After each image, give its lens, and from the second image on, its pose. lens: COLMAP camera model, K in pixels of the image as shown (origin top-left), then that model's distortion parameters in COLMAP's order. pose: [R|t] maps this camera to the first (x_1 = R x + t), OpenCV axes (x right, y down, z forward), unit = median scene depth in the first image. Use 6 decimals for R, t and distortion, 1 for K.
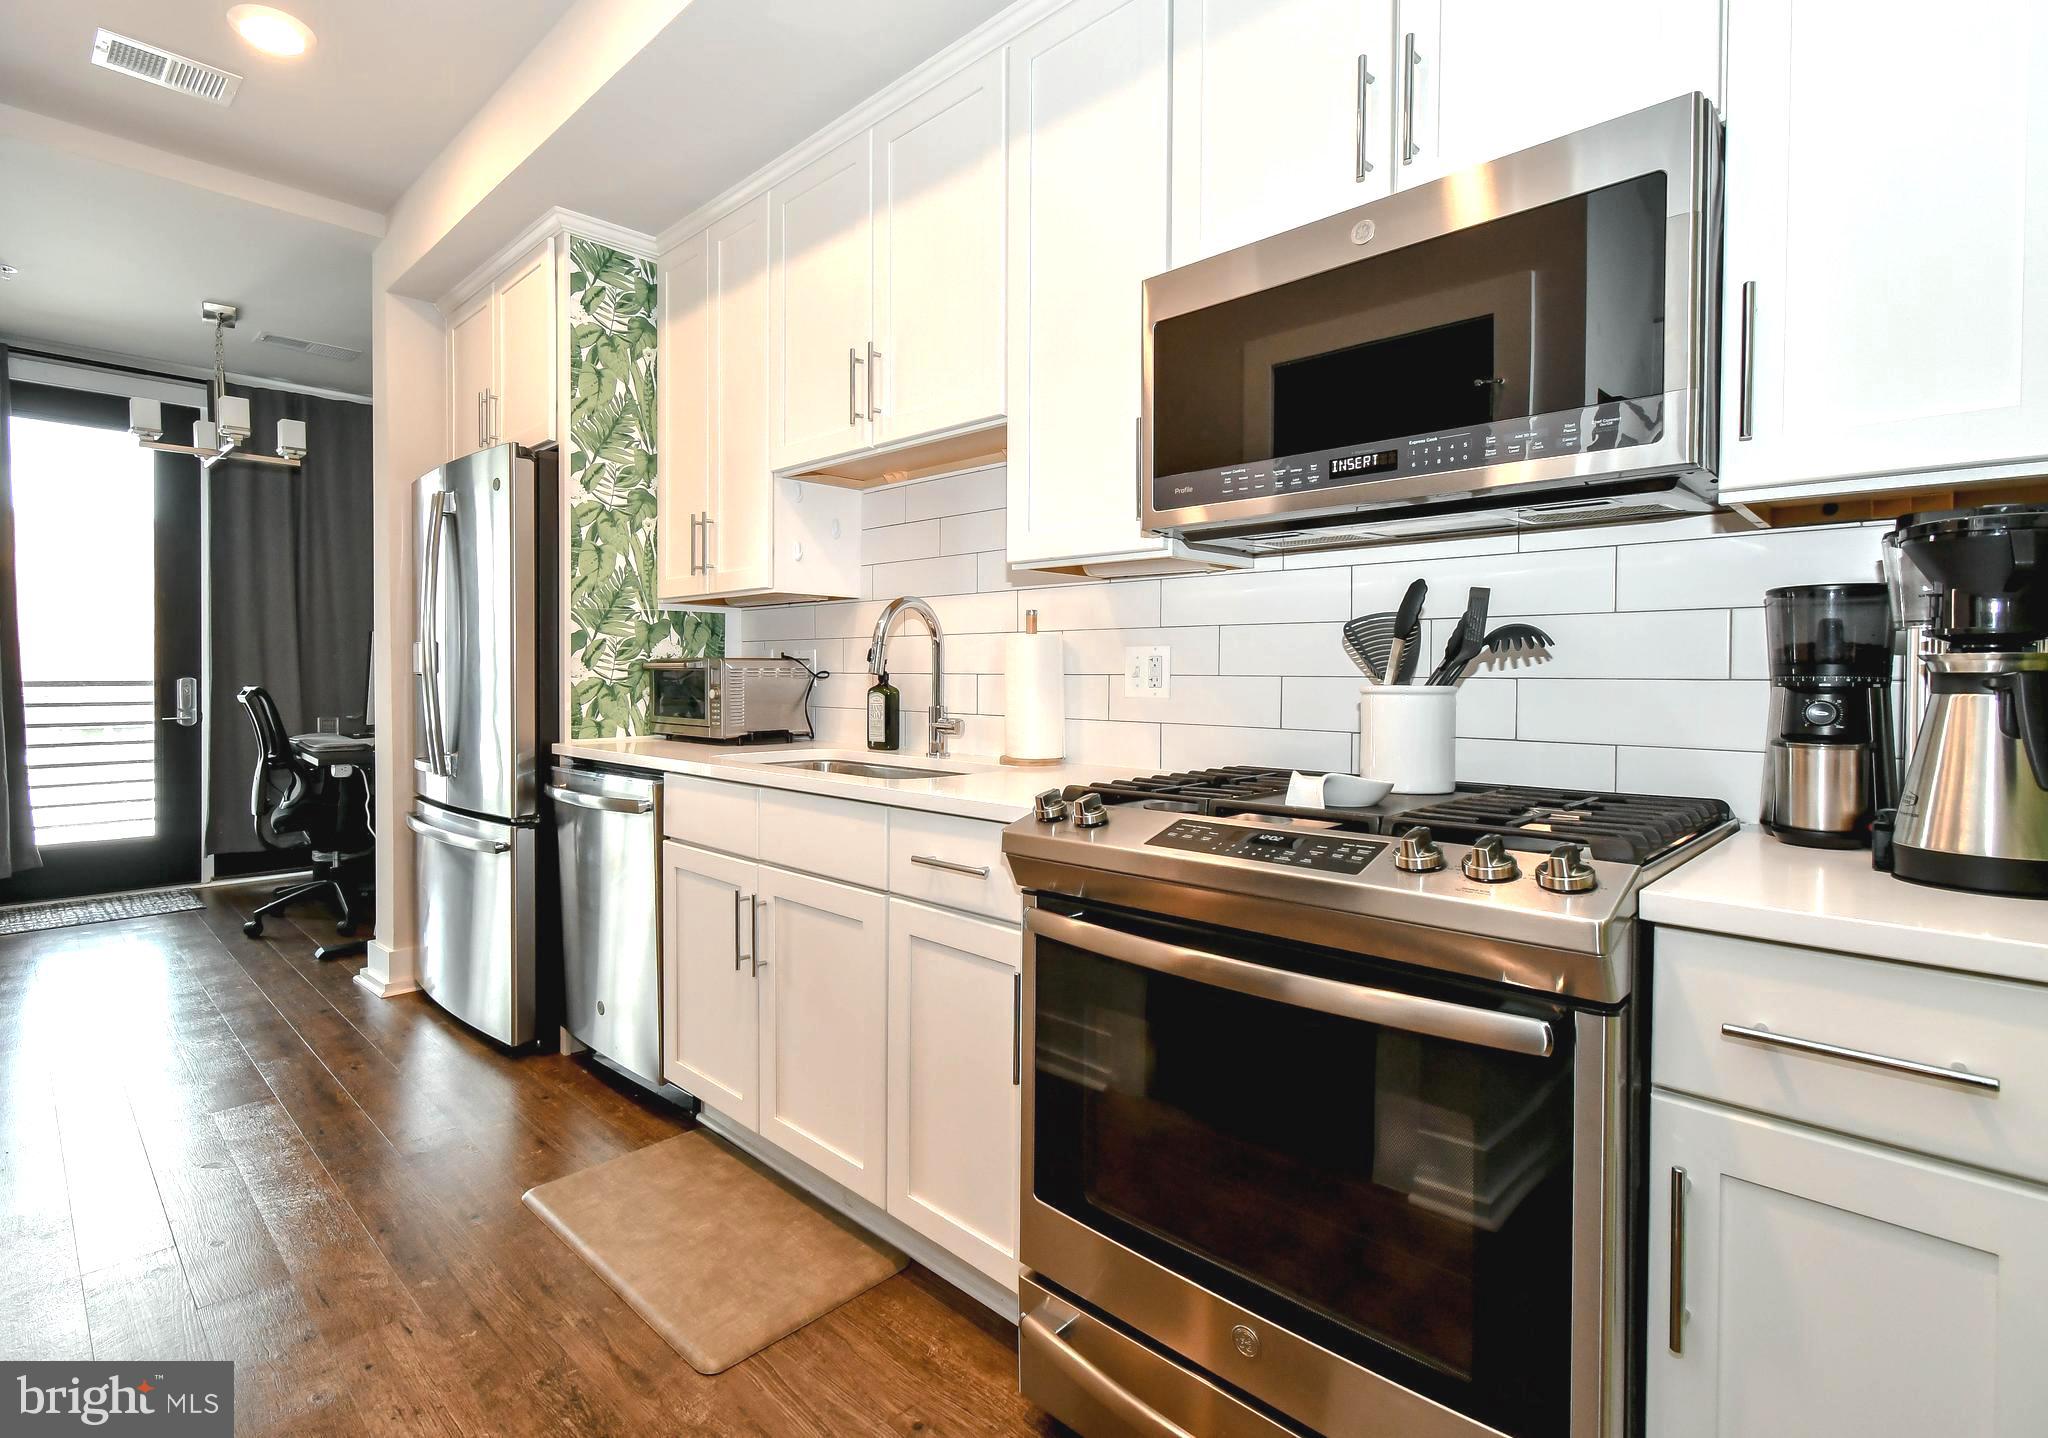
lens RADIAL K [[997.3, 0, 918.8], [0, 997.3, 686.1], [0, 0, 1]] dist [-0.001312, 0.000388]
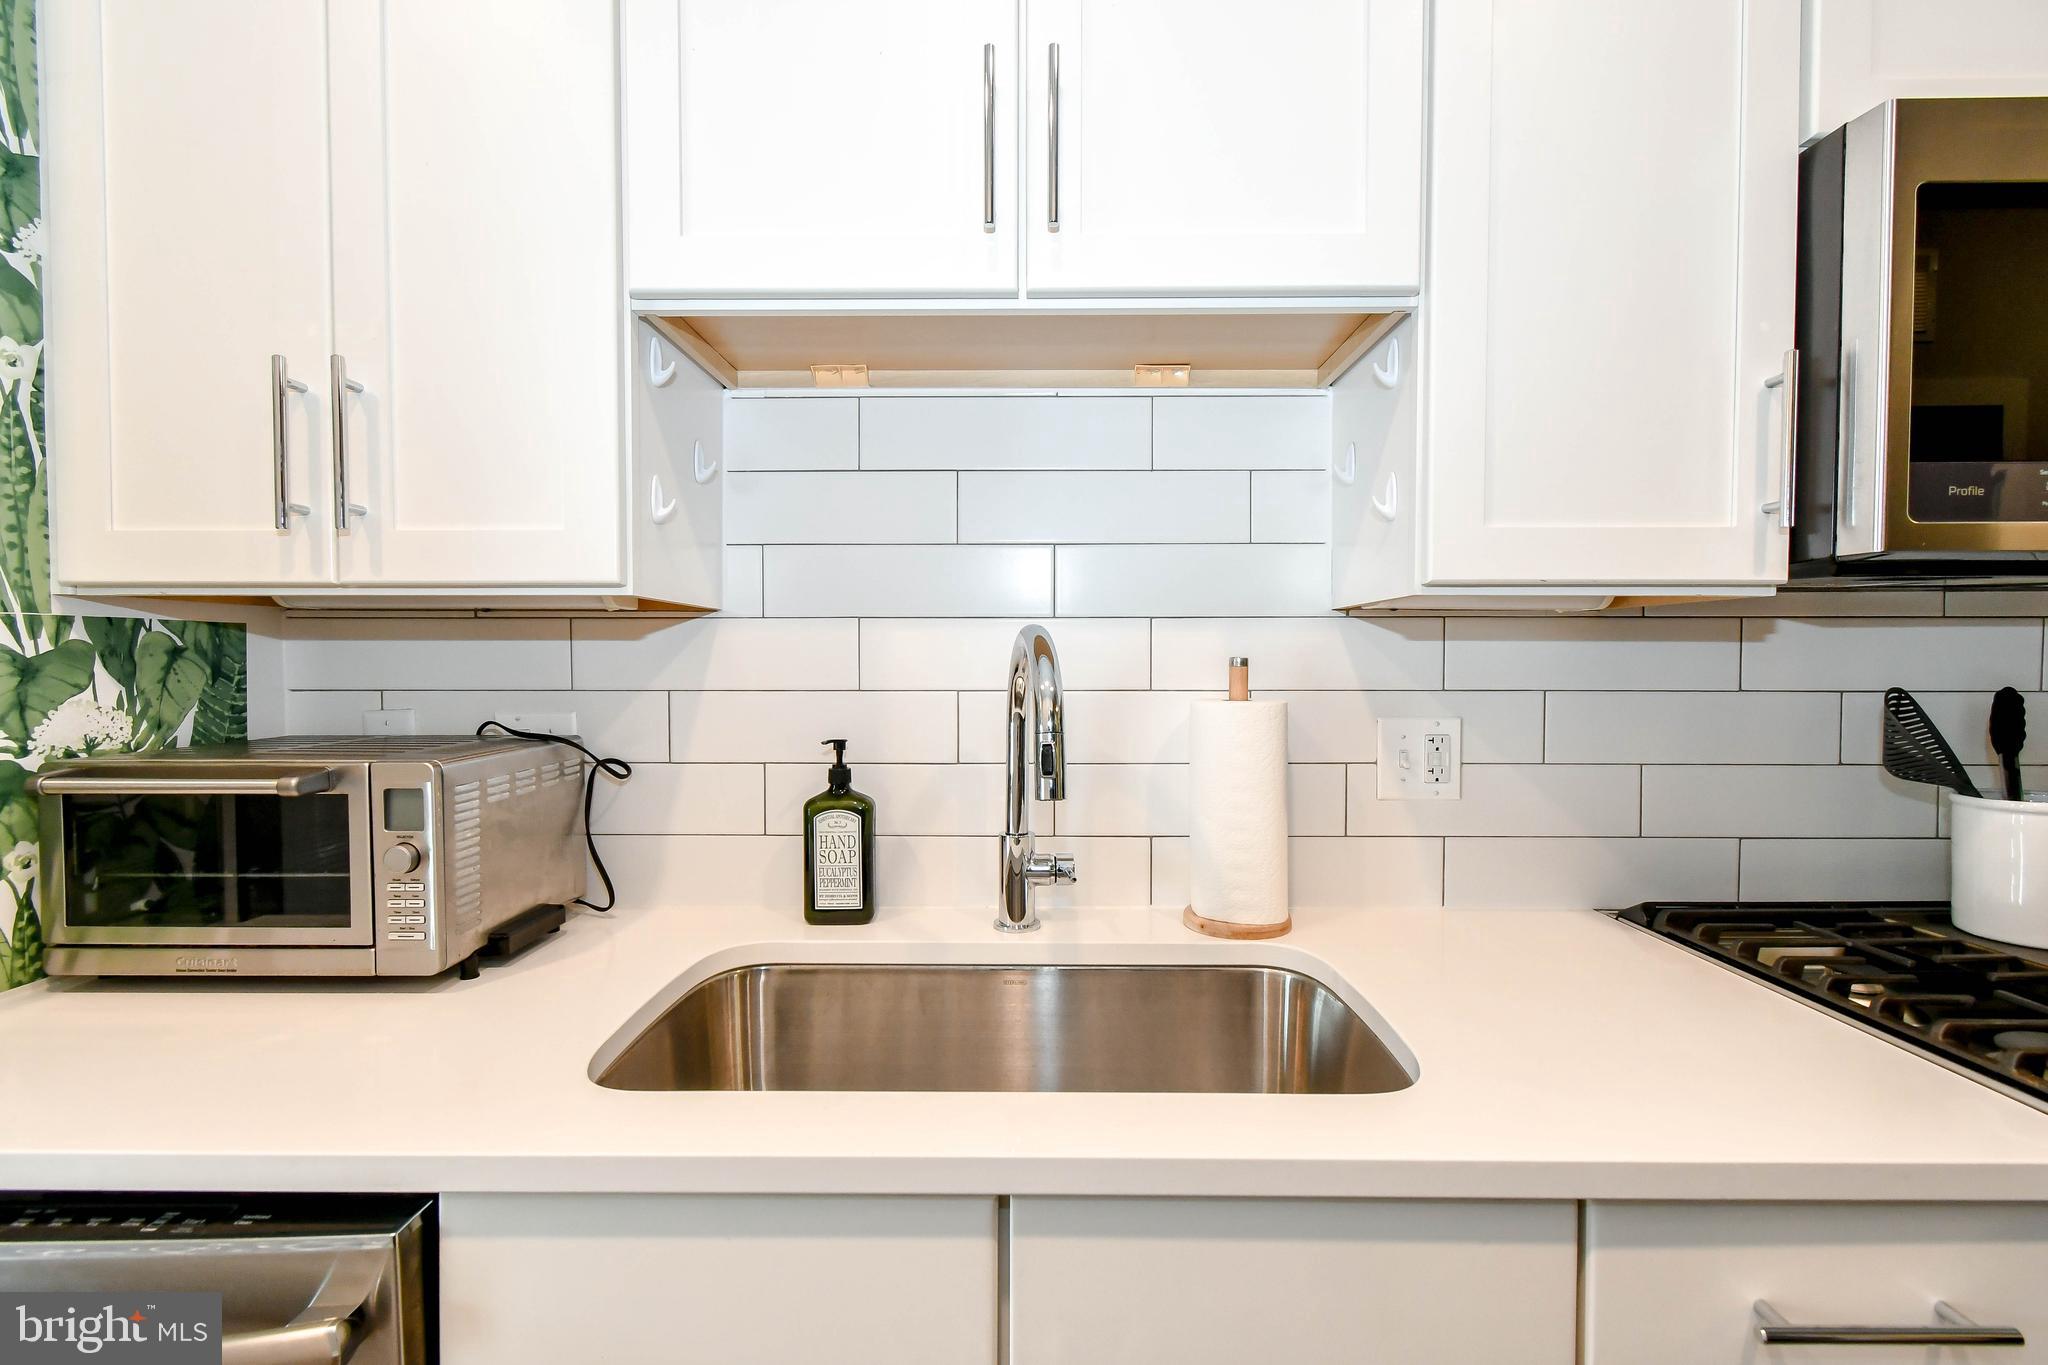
lens RADIAL K [[926.9, 0, 1027.9], [0, 926.9, 685.6], [0, 0, 1]] dist [0.004375, 0.000103]
pose [[0.691317, -0.023777, 0.722160, -0.357013], [0.014265, 0.999713, 0.019260, -0.072308], [-0.722411, -0.003013, 0.691458, 0.724441]]
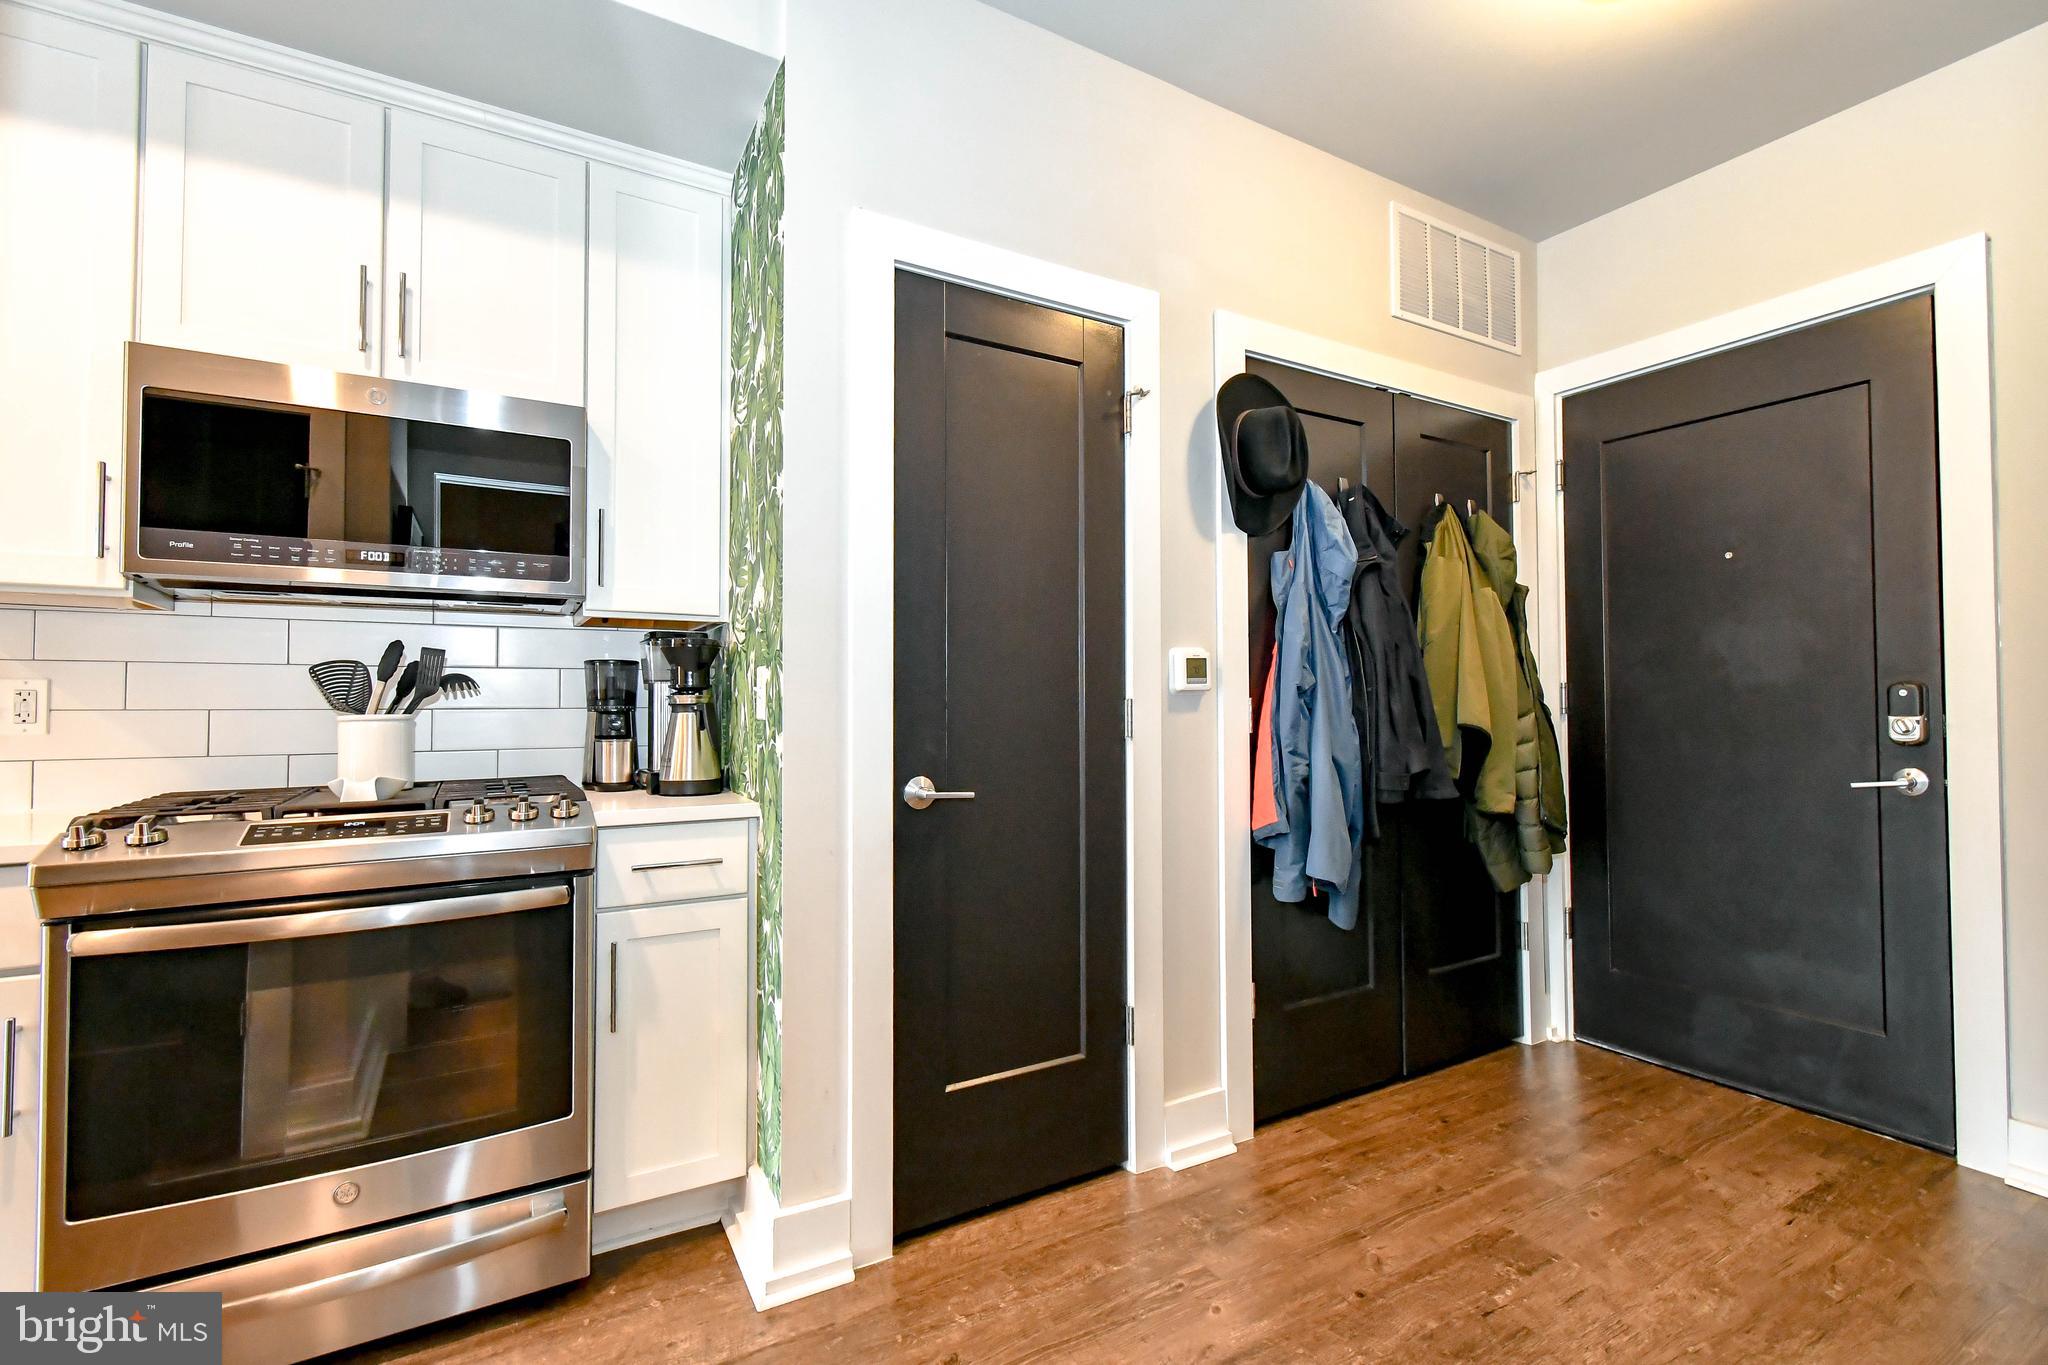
lens RADIAL K [[926.9, 0, 1027.9], [0, 926.9, 685.6], [0, 0, 1]] dist [0.004375, 0.000103]
pose [[0.222530, 0.015784, 0.974798, -0.384860], [0.019167, 0.999605, -0.020561, 0.002042], [-0.974737, 0.023260, 0.222139, -0.115192]]
